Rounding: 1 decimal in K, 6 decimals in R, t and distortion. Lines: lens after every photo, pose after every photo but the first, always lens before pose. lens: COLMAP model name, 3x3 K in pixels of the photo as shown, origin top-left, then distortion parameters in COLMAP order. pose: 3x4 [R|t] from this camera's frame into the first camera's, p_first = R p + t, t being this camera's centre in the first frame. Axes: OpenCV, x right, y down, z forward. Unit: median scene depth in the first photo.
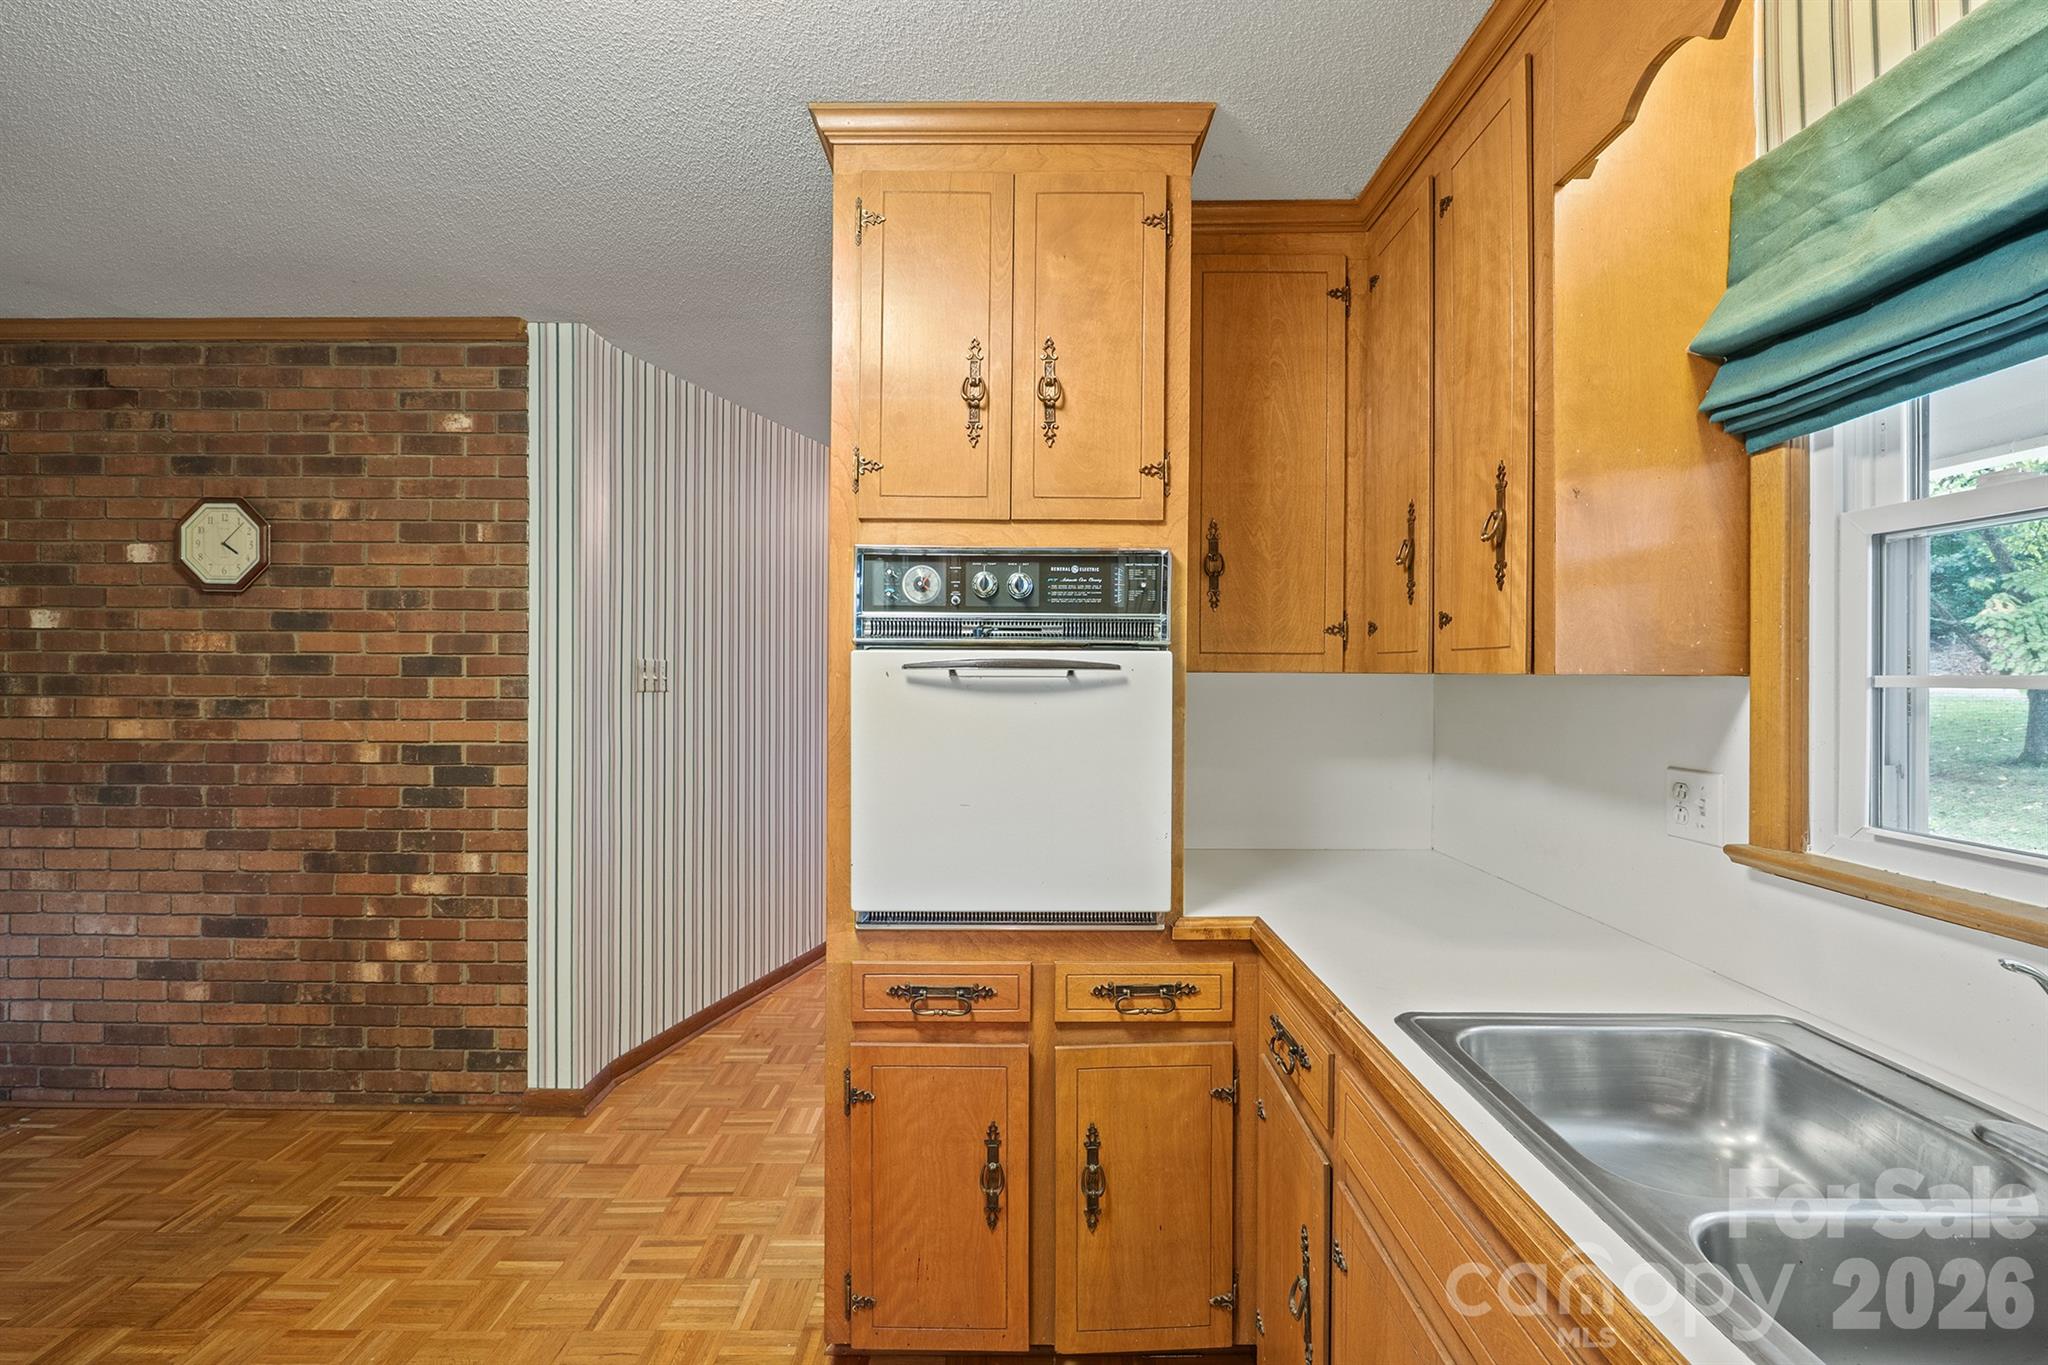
lens RADIAL K [[858.3, 0, 1027.4], [0, 858.3, 677.2], [0, 0, 1]] dist [-0.006438, -0.000035]
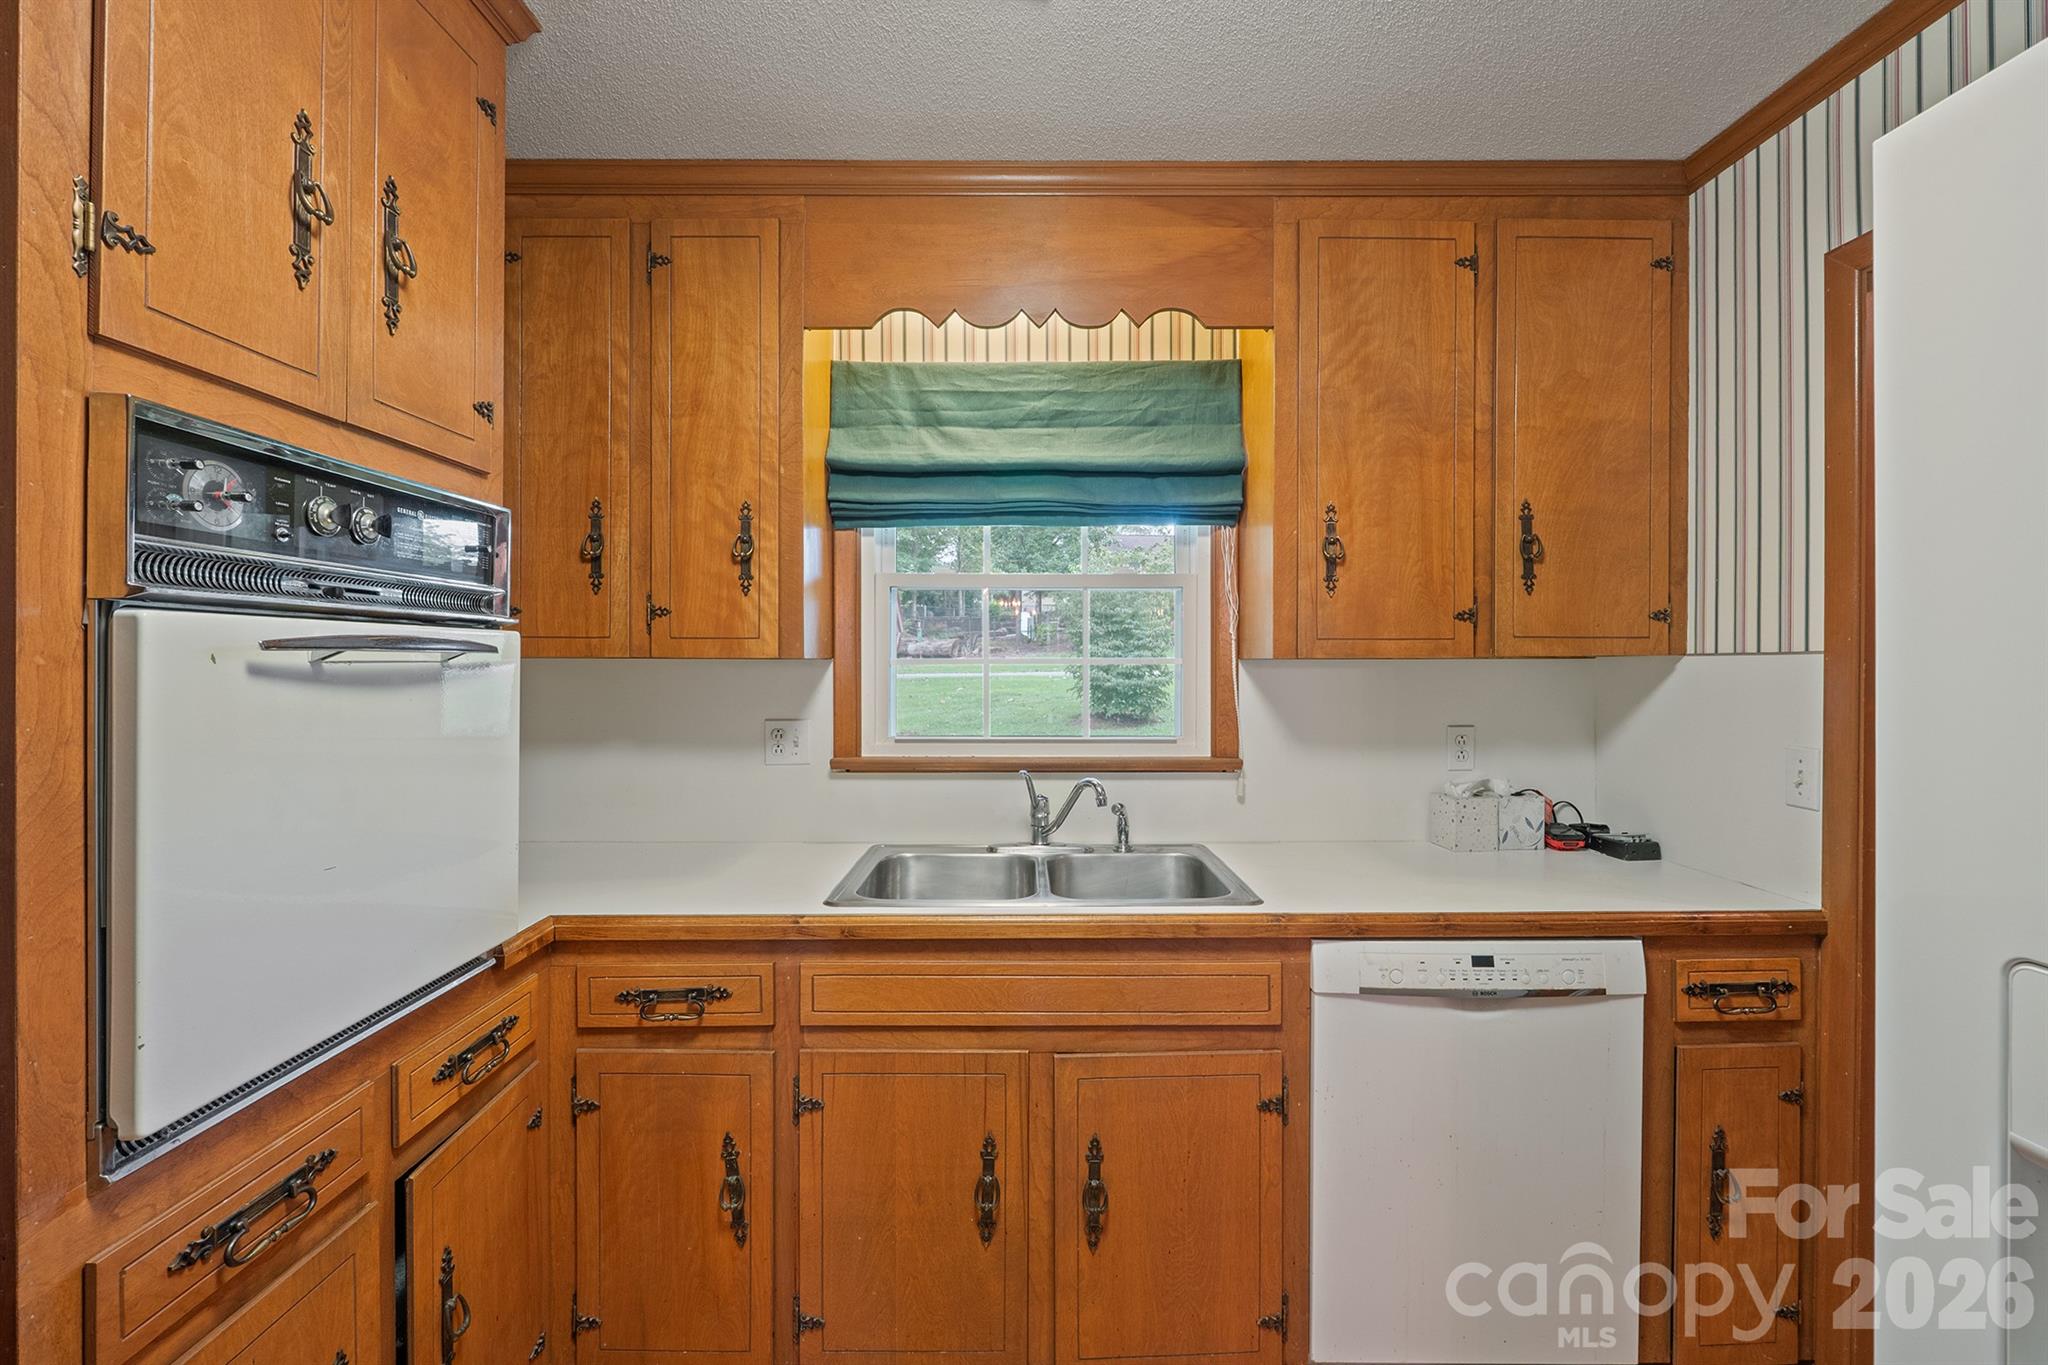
lens RADIAL K [[861.7, 0, 1027.5], [0, 861.7, 664.6], [0, 0, 1]] dist [-0.006620, -0.000590]
pose [[-0.006110, -0.008335, 0.999947, -0.698278], [0.003942, 0.999957, 0.008359, -0.002302], [-0.999974, 0.003993, -0.006077, 0.496064]]
